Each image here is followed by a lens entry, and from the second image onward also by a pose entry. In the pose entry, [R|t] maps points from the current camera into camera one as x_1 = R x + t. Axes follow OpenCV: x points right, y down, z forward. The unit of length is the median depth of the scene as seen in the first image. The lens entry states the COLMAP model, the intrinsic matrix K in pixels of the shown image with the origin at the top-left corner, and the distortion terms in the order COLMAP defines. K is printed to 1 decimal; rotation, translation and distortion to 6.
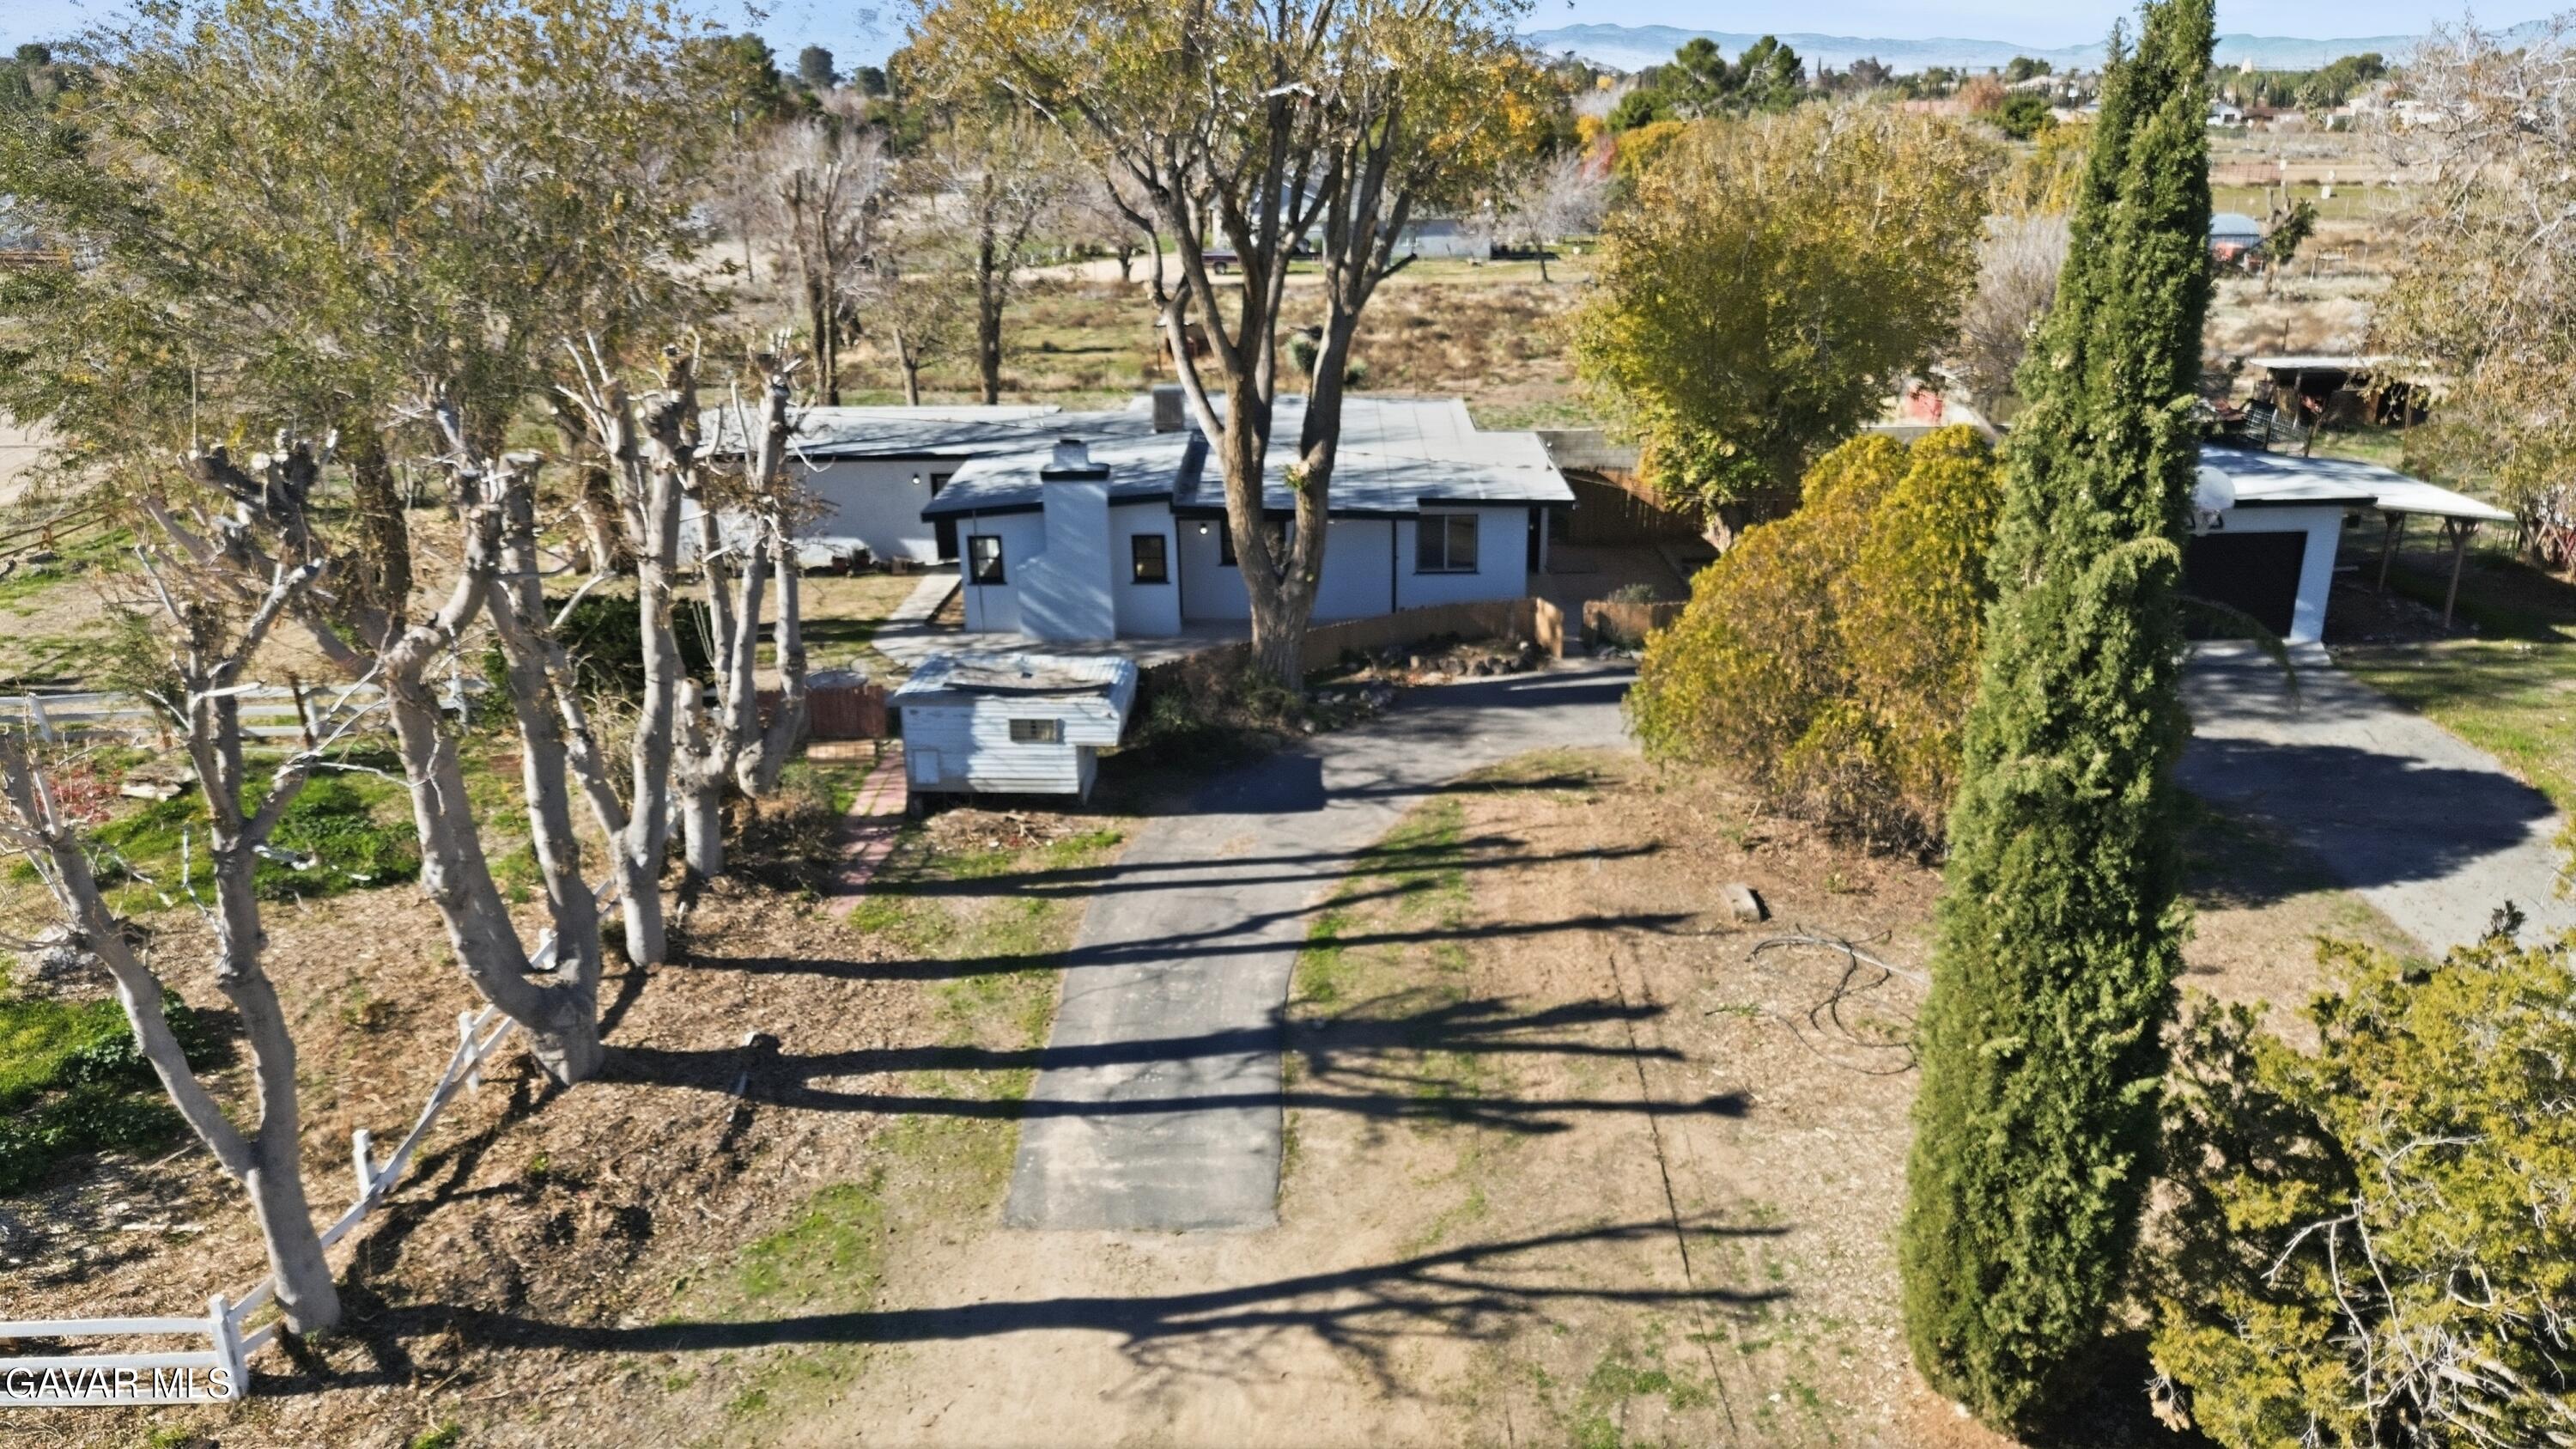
lens RADIAL K [[1832.6, 0, 1287.8], [0, 1832.6, 715.9], [0, 0, 1]] dist [0.071281, -0.073090]
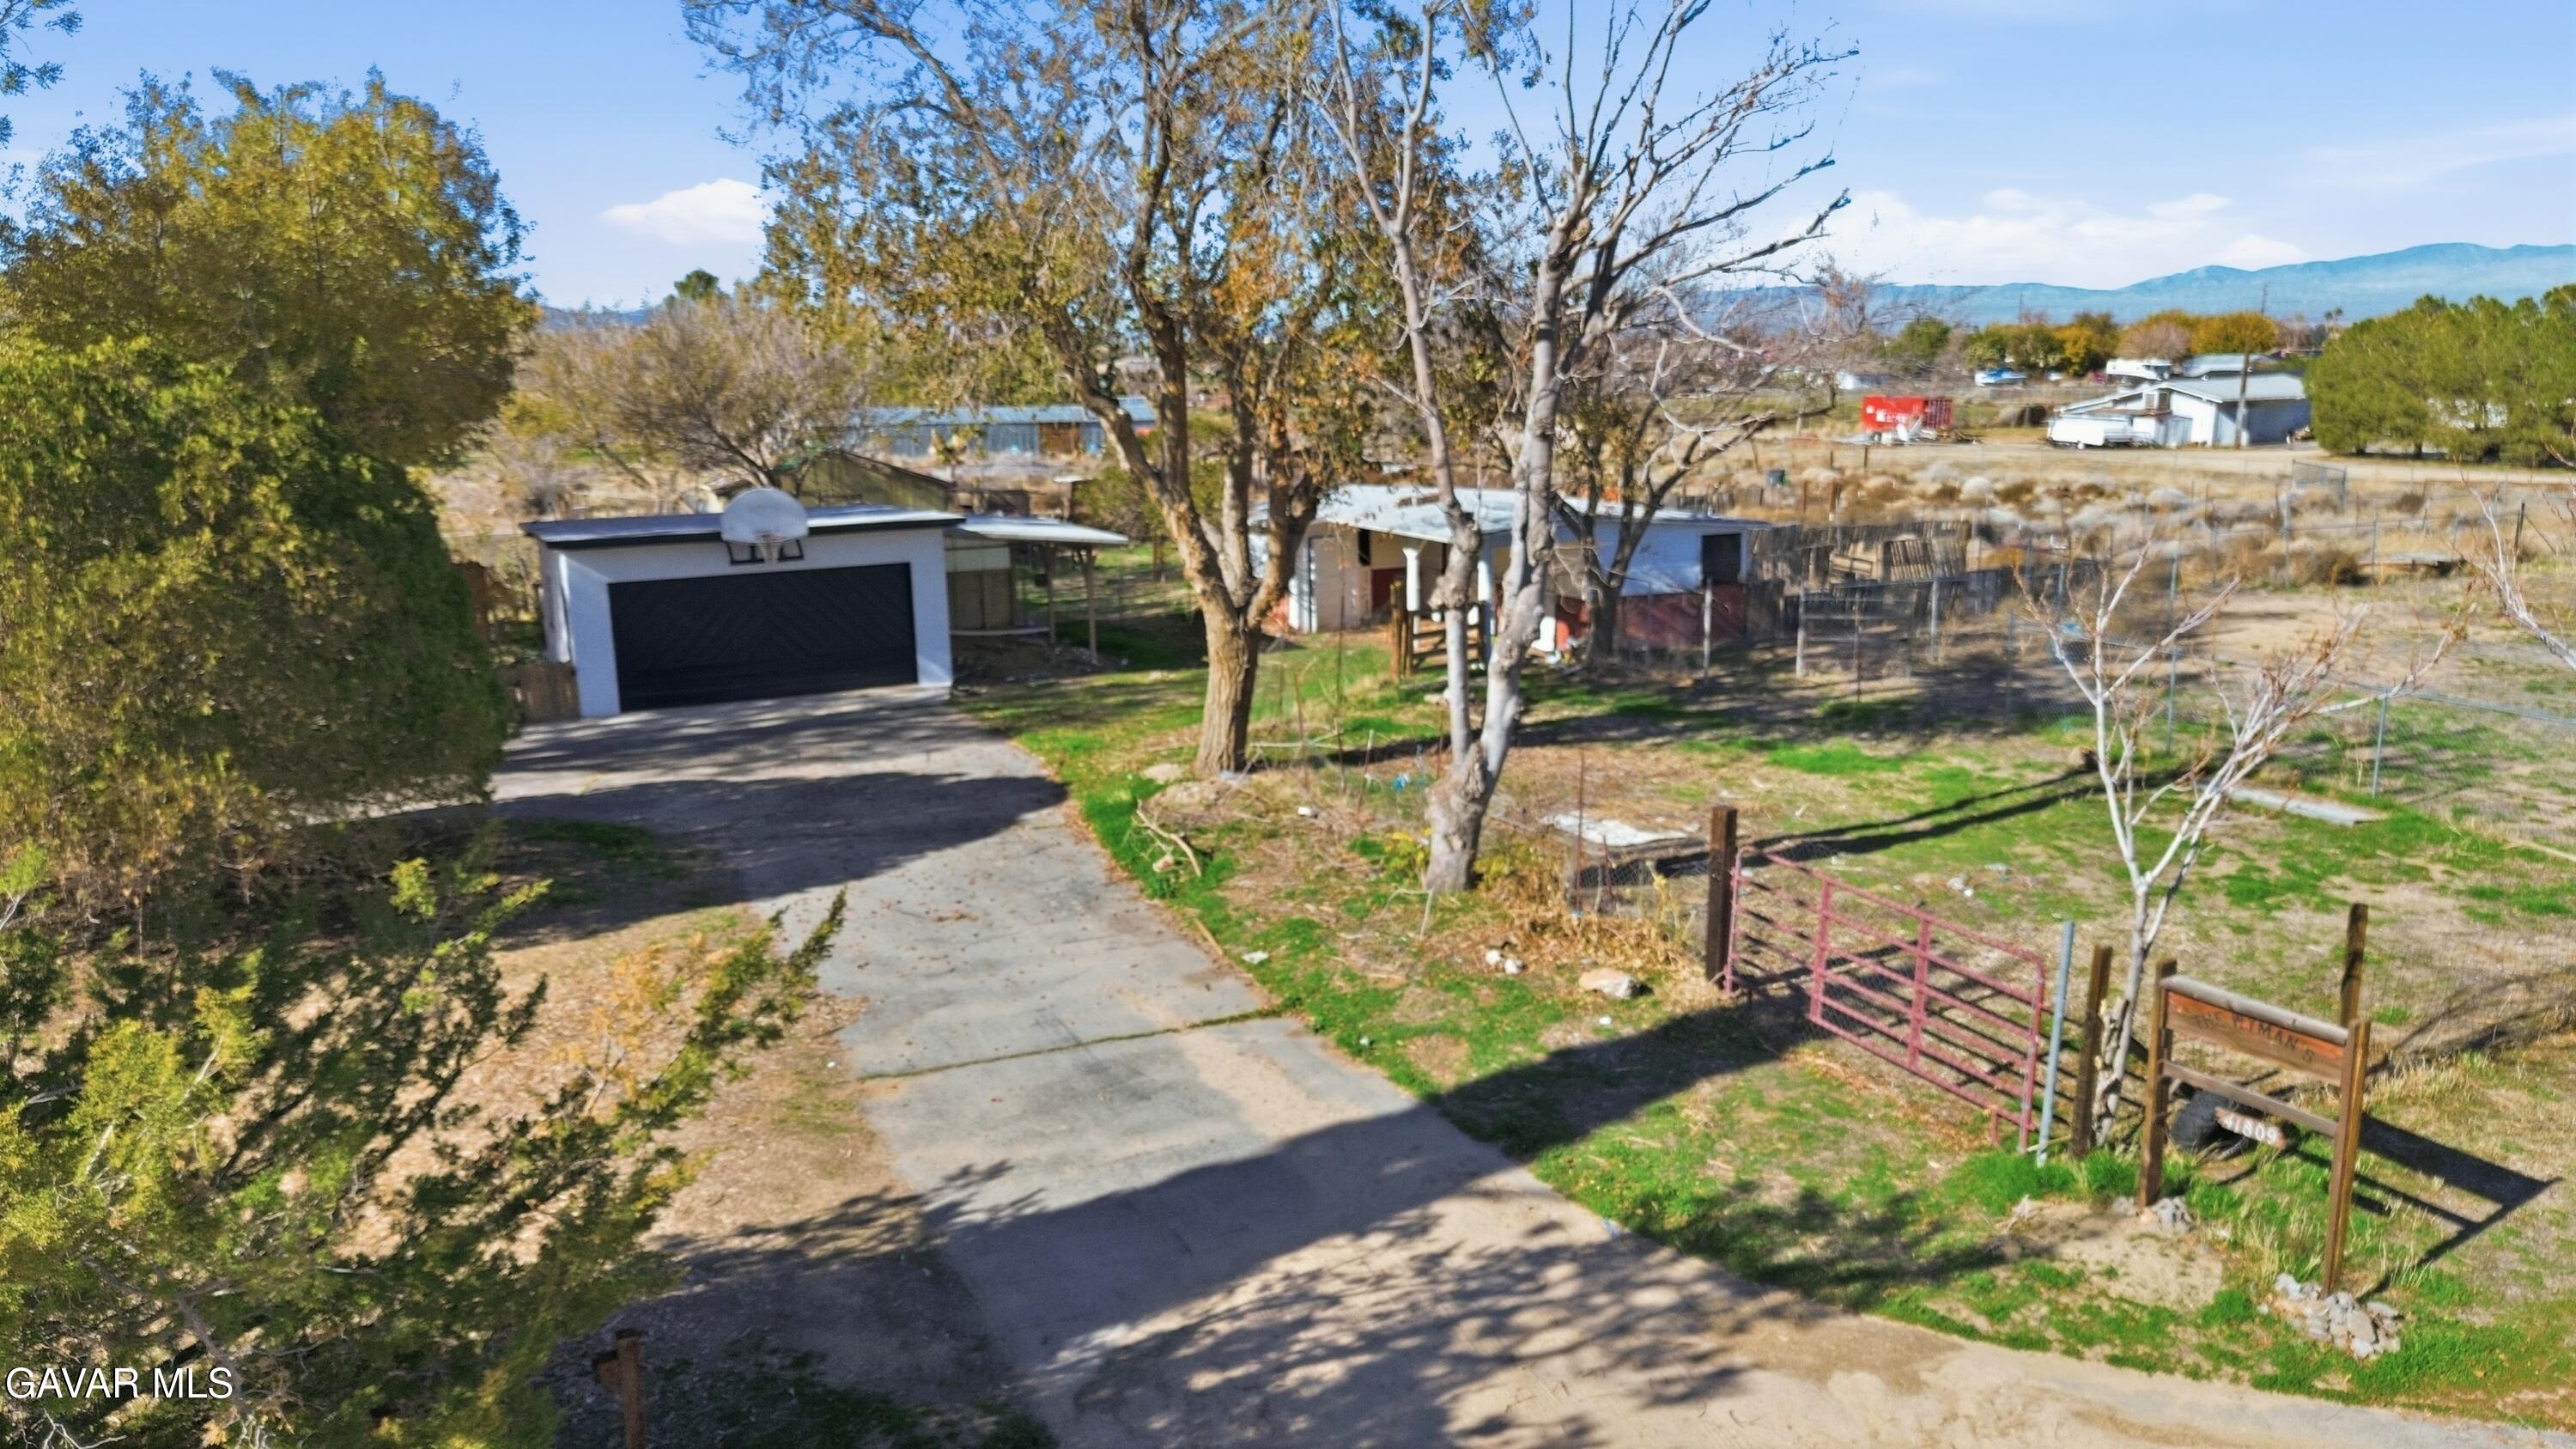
lens RADIAL K [[1832.6, 0, 1287.8], [0, 1832.6, 715.9], [0, 0, 1]] dist [0.071281, -0.073090]
pose [[0.897005, -0.092359, 0.432264, 0.510530], [0.149661, 0.983626, -0.100403, 0.146781], [-0.415913, 0.154755, 0.896140, 0.213385]]
